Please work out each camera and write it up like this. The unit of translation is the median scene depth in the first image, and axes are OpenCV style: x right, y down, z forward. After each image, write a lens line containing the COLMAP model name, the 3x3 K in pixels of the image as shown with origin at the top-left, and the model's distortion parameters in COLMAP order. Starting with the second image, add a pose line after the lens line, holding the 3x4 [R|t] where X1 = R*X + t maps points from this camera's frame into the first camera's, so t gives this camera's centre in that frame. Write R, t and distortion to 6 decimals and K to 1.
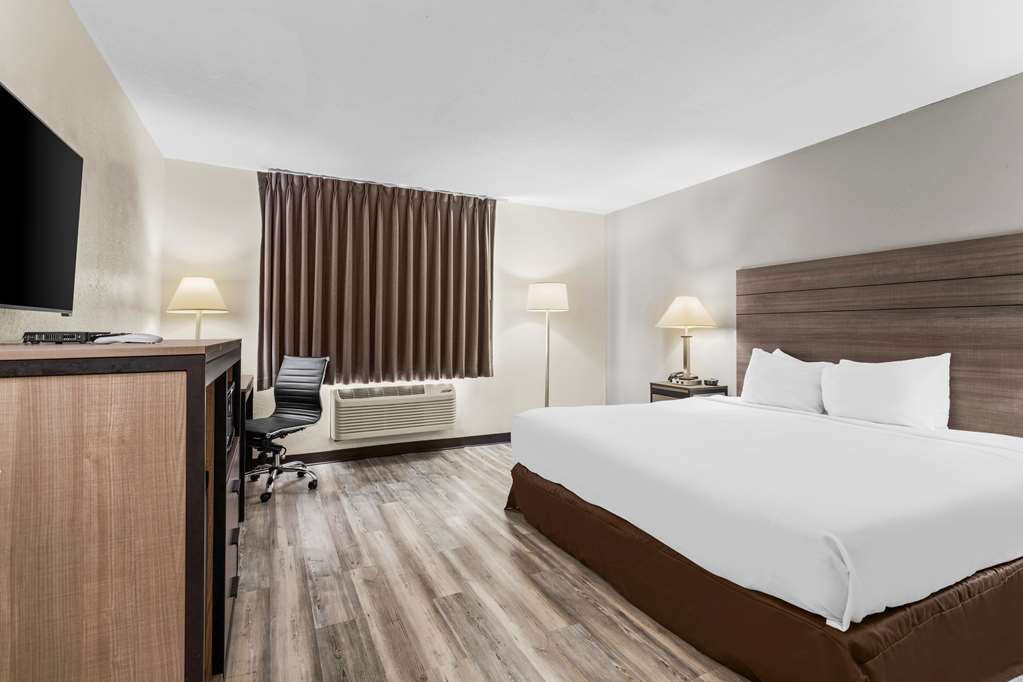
lens RADIAL K [[491.7, 0, 509.3], [0, 491.7, 337.1], [0, 0, 1]] dist [-0.017509, 0.000753]
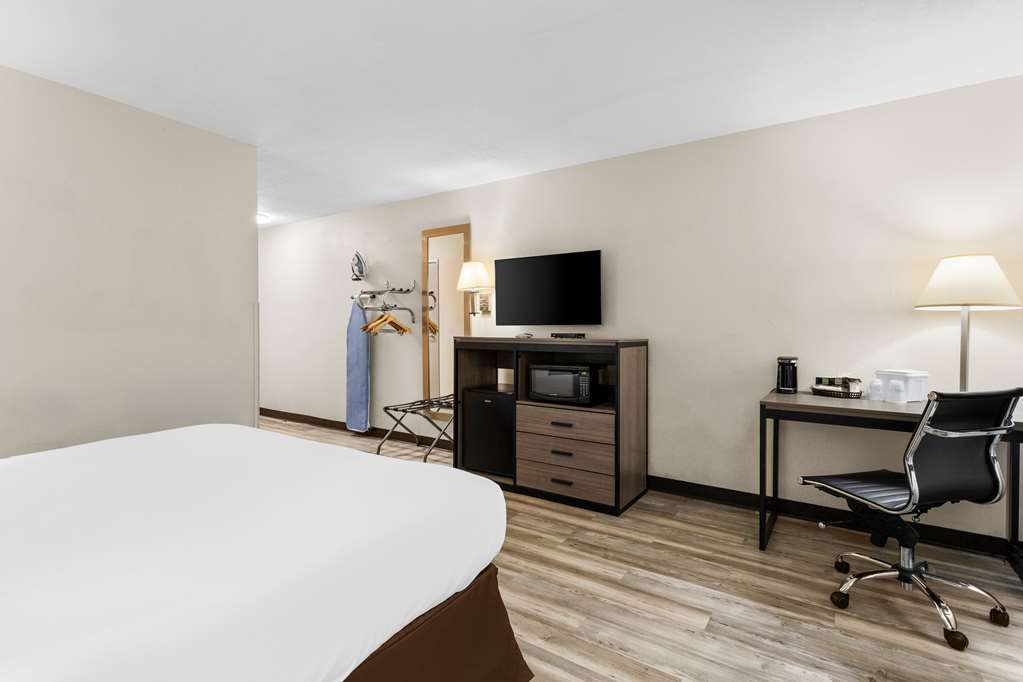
lens RADIAL K [[491.7, 0, 509.9], [0, 491.7, 334.8], [0, 0, 1]] dist [-0.017509, 0.000753]
pose [[-0.875881, -0.000327, -0.482527, 0.335664], [-0.009741, 0.999808, 0.017003, -0.030654], [0.482429, 0.019593, -0.875716, 1.832519]]
